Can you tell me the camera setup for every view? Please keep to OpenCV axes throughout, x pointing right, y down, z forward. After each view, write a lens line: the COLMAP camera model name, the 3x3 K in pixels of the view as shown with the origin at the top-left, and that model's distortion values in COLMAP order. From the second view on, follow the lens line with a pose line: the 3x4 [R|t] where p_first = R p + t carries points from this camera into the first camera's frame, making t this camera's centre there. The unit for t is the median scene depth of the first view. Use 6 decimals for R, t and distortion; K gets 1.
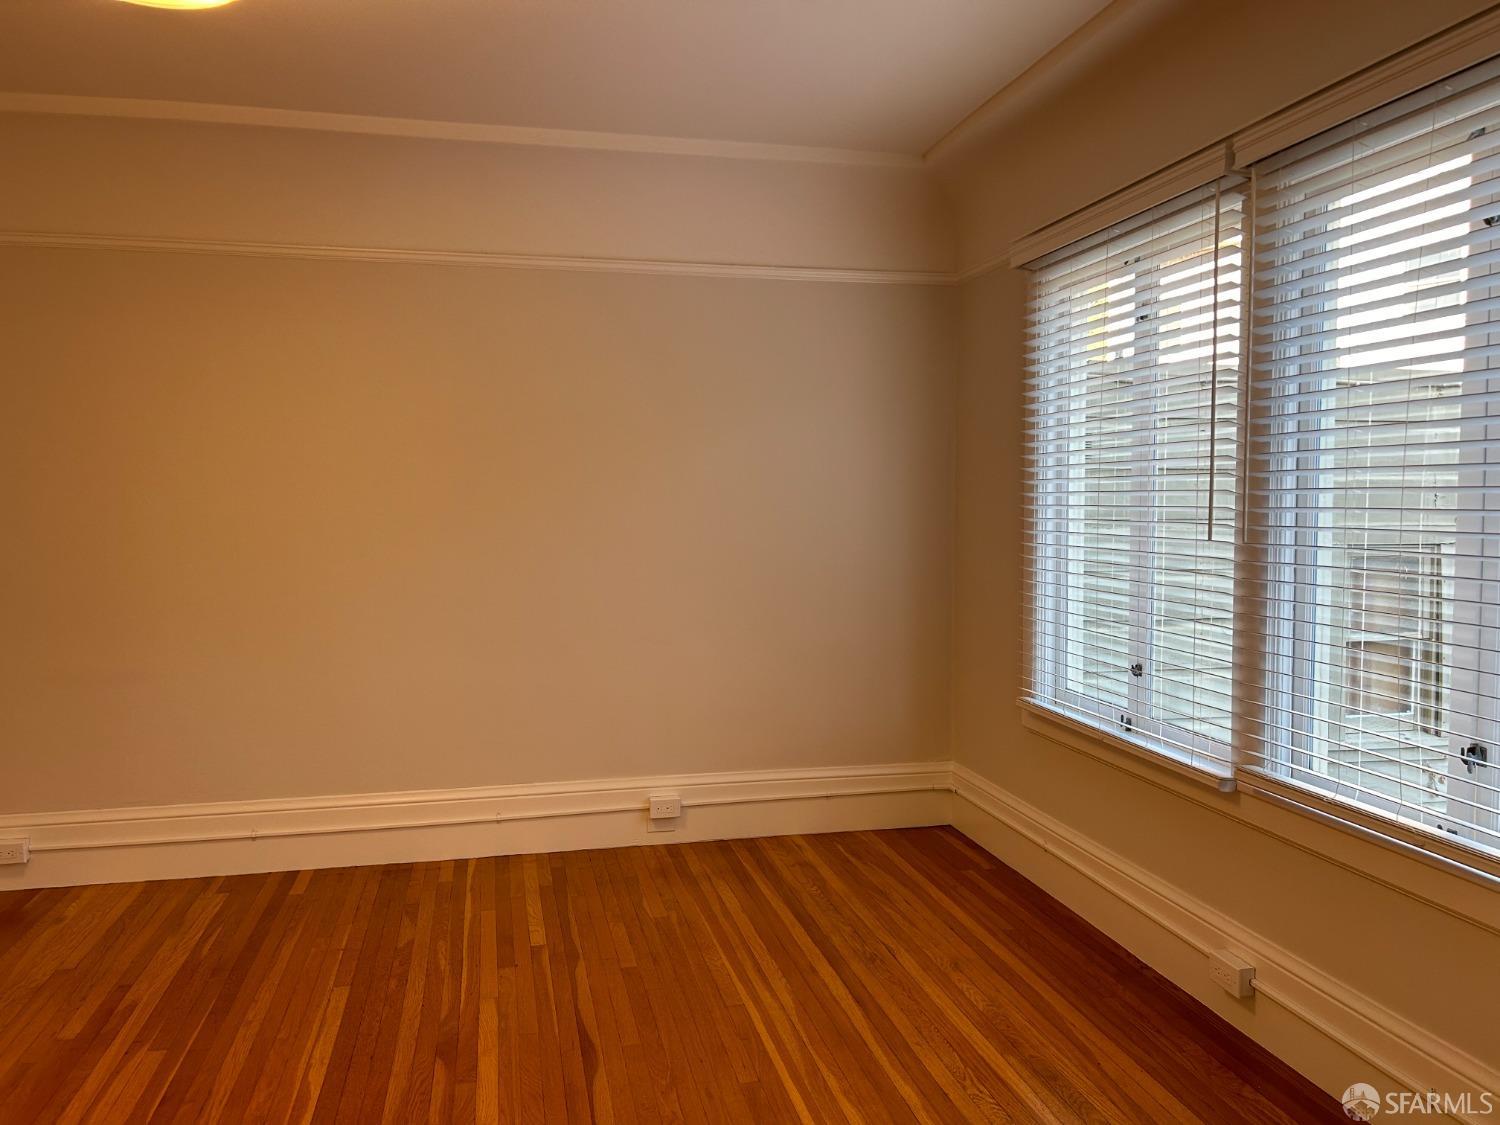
lens RADIAL K [[1120.4, 0, 757.5], [0, 1120.4, 572.0], [0, 0, 1]] dist [0.057887, -0.064060]
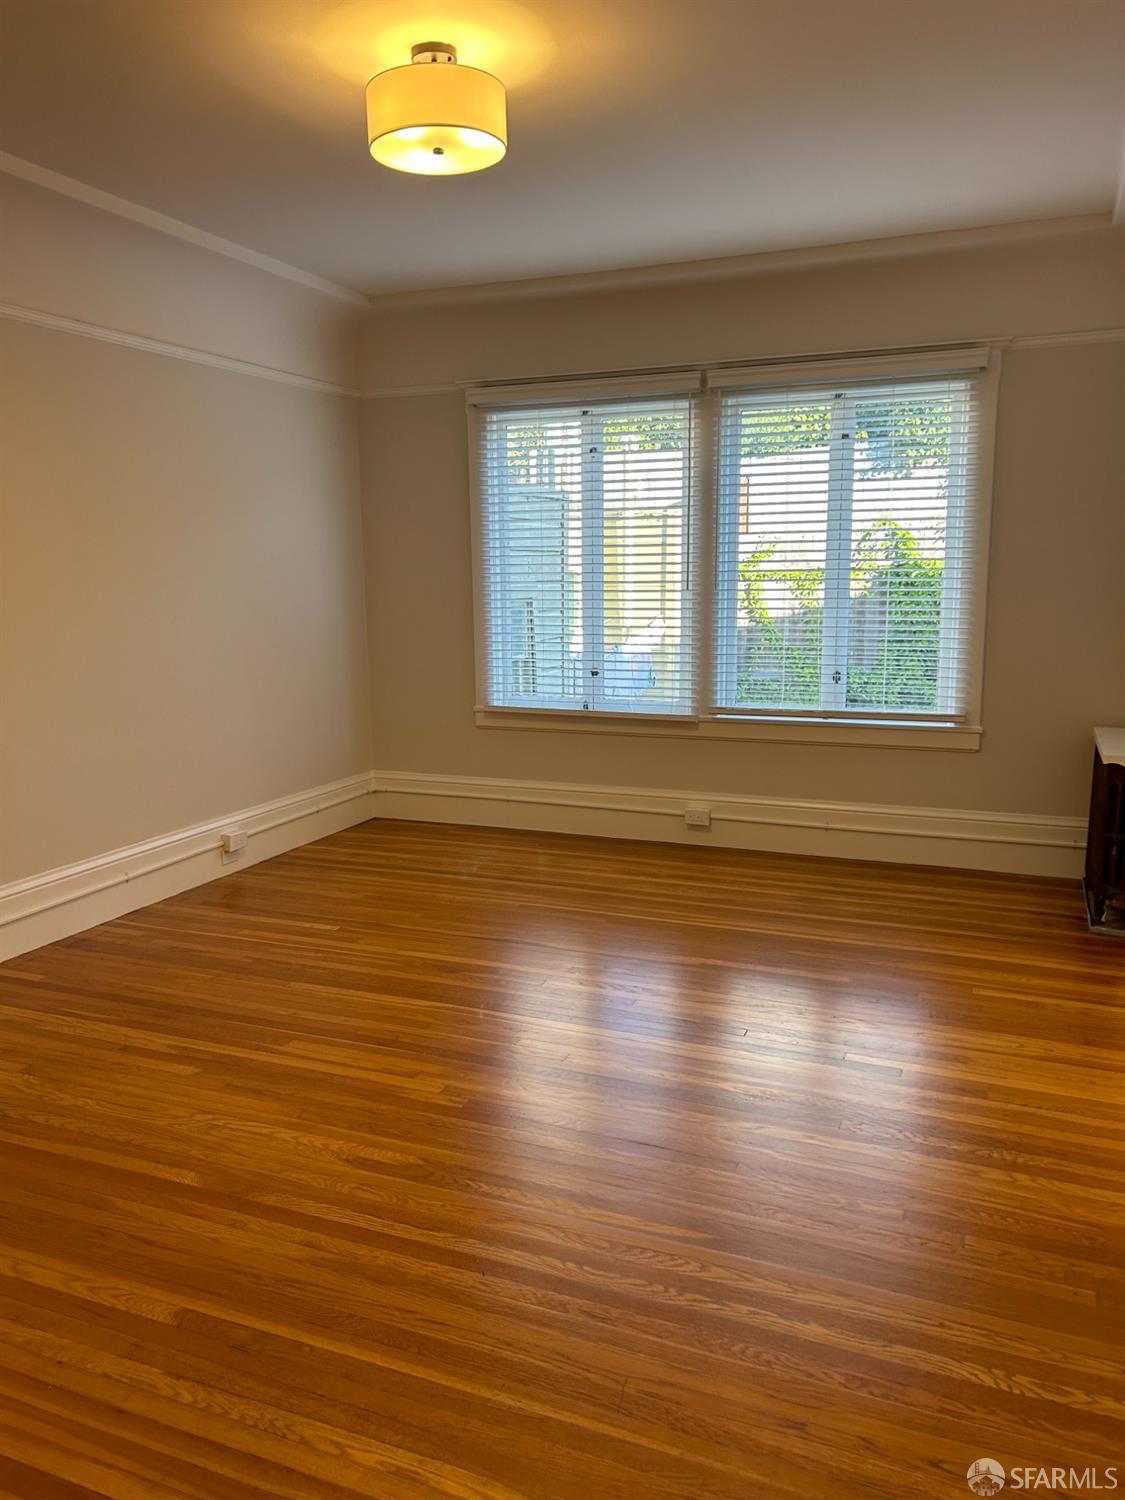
lens RADIAL K [[1120.4, 0, 555.2], [0, 1120.4, 735.5], [0, 0, 1]] dist [0.057887, -0.064060]
pose [[0.575877, -0.126933, 0.807622, -1.012894], [0.064748, 0.991851, 0.109720, -0.001578], [-0.814968, -0.010893, 0.579403, 0.085673]]
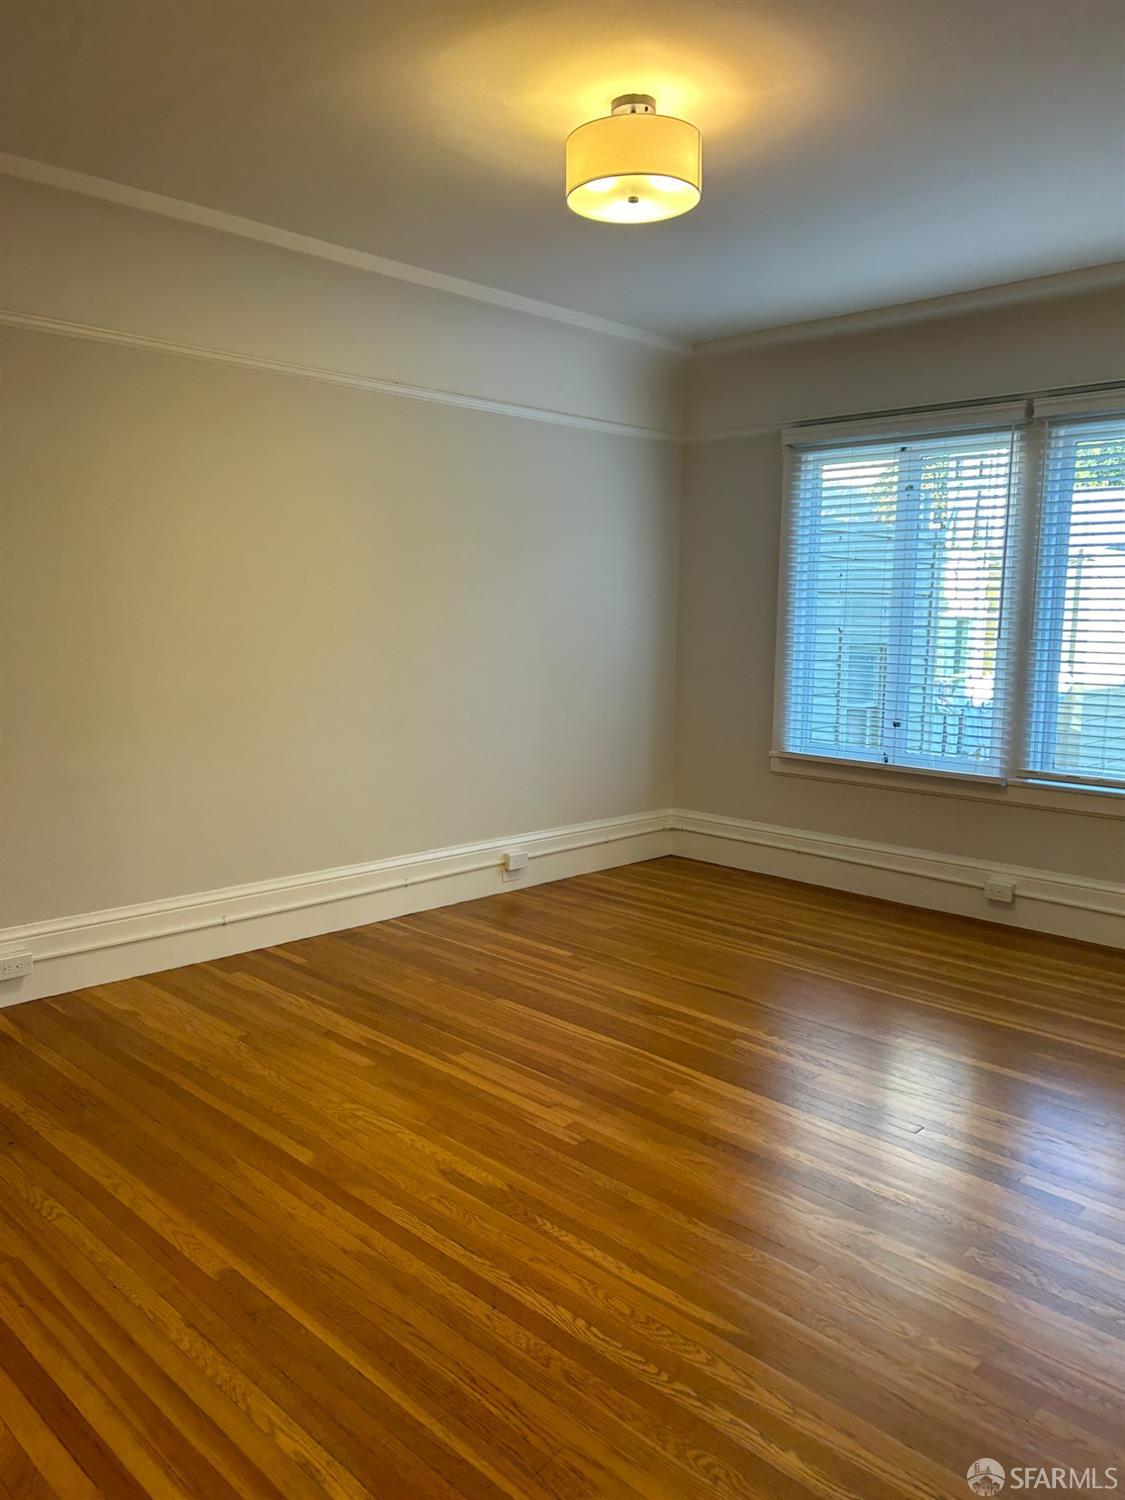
lens RADIAL K [[1120.4, 0, 566.6], [0, 1120.4, 740.5], [0, 0, 1]] dist [0.057887, -0.064060]
pose [[0.840788, -0.050959, 0.538960, -0.855663], [0.022496, 0.997989, 0.059268, 0.011567], [-0.540896, -0.037707, 0.840244, -0.056687]]
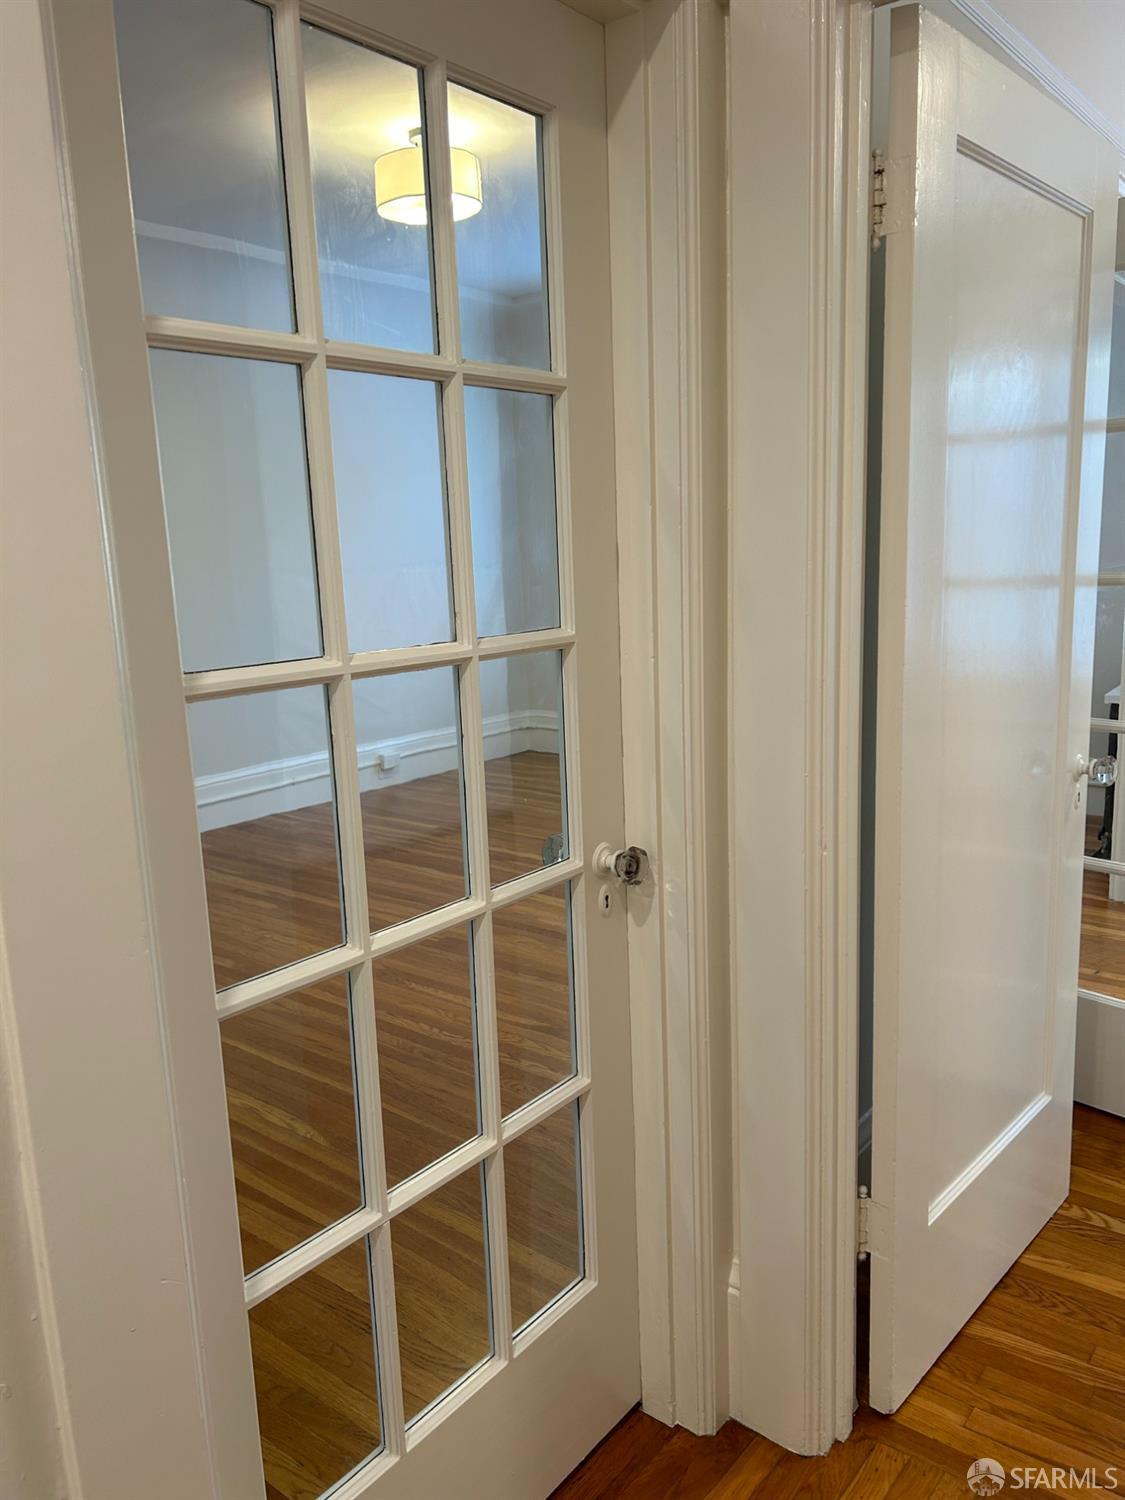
lens RADIAL K [[1120.4, 0, 570.0], [0, 1120.4, 753.5], [0, 0, 1]] dist [0.057887, -0.064060]
pose [[0.776967, -0.139342, 0.613927, -0.962653], [0.072030, 0.988469, 0.133193, 0.039090], [-0.625407, -0.059265, 0.778045, -0.294390]]
